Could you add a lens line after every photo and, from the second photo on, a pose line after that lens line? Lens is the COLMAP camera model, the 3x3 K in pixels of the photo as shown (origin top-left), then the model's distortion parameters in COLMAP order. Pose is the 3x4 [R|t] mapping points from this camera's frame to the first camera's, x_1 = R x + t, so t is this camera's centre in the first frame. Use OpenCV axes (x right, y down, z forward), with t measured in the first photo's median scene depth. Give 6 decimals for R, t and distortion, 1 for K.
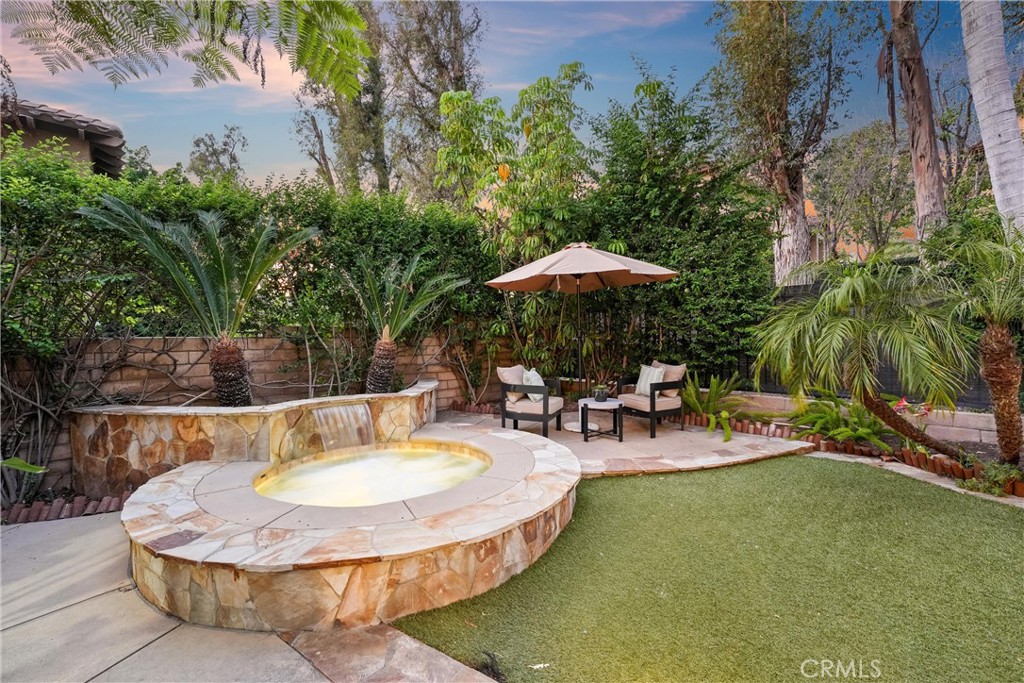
lens RADIAL K [[406.3, 0, 508.8], [0, 406.3, 343.6], [0, 0, 1]] dist [0.003055, 0.000036]
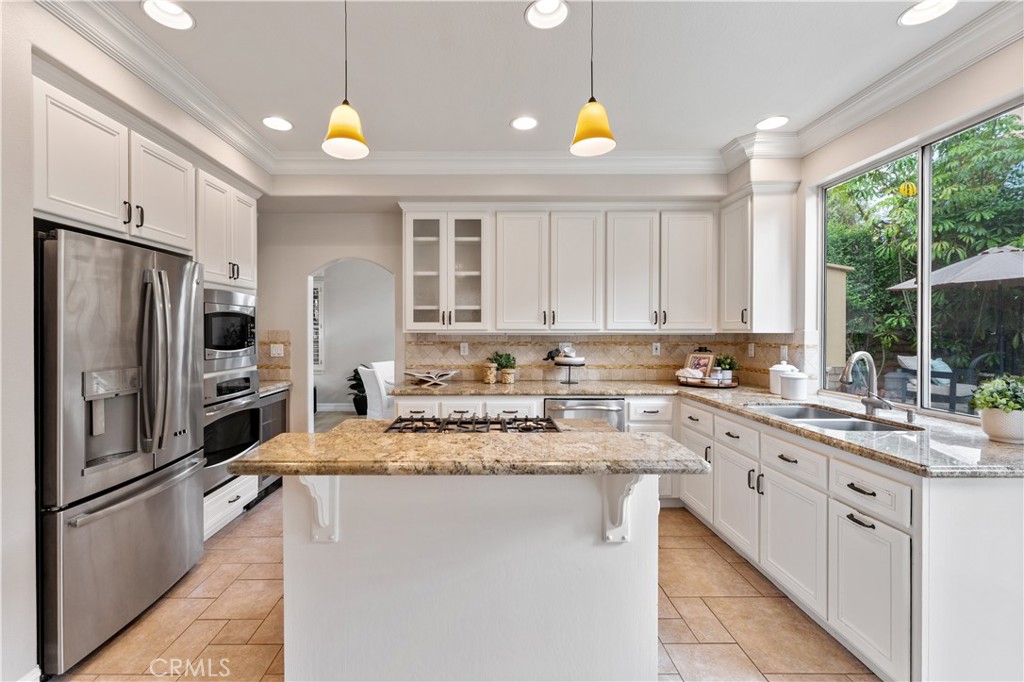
lens RADIAL K [[437.3, 0, 482.7], [0, 437.3, 331.8], [0, 0, 1]] dist [0.002857, -0.000732]
pose [[0.723869, 0.004617, -0.689922, -0.019137], [-0.000857, 0.999983, 0.005792, -0.020269], [0.689937, -0.003601, 0.723861, -0.728459]]
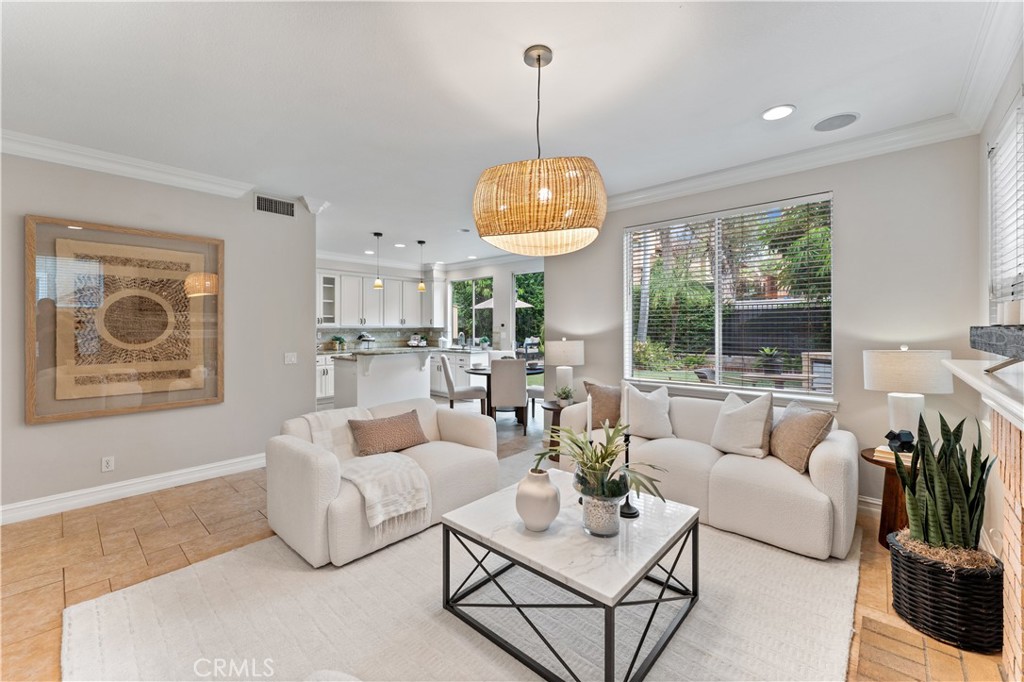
lens RADIAL K [[406.3, 0, 514.2], [0, 406.3, 329.9], [0, 0, 1]] dist [0.003055, 0.000036]
pose [[0.996635, 0.003414, 0.081896, 0.020631], [-0.004179, 0.999949, 0.009166, -0.021853], [-0.081861, -0.009477, 0.996599, -1.580838]]
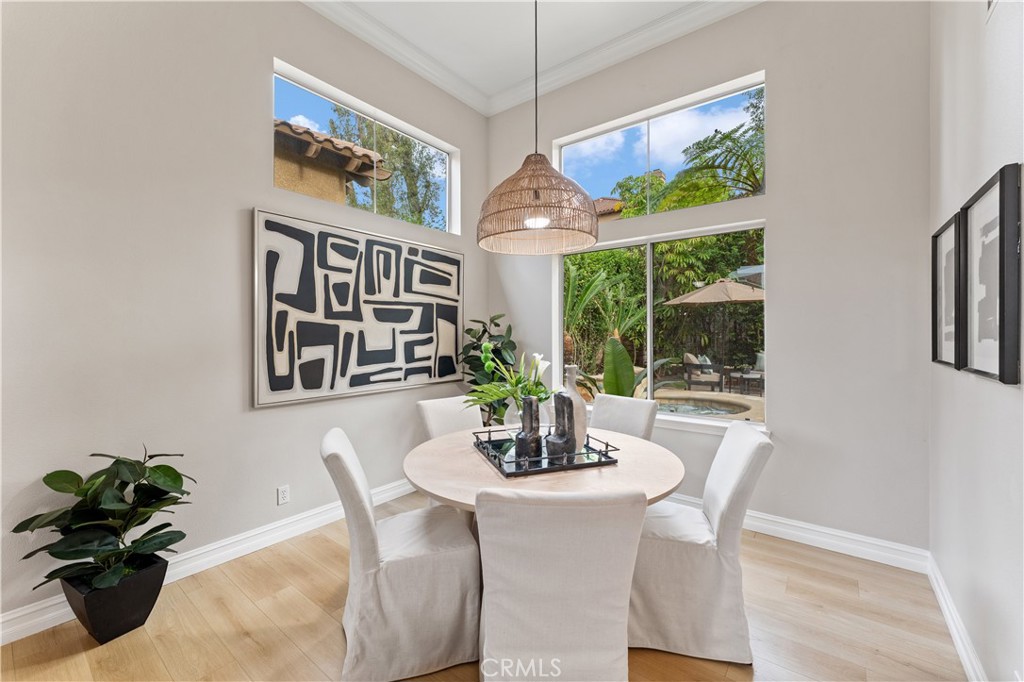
lens RADIAL K [[406.3, 0, 519.0], [0, 406.3, 334.7], [0, 0, 1]] dist [0.003055, 0.000036]
pose [[0.988836, 0.002622, 0.148985, -0.798502], [-0.002752, 0.999996, 0.000665, -0.016932], [-0.148983, -0.001067, 0.988839, -0.441721]]
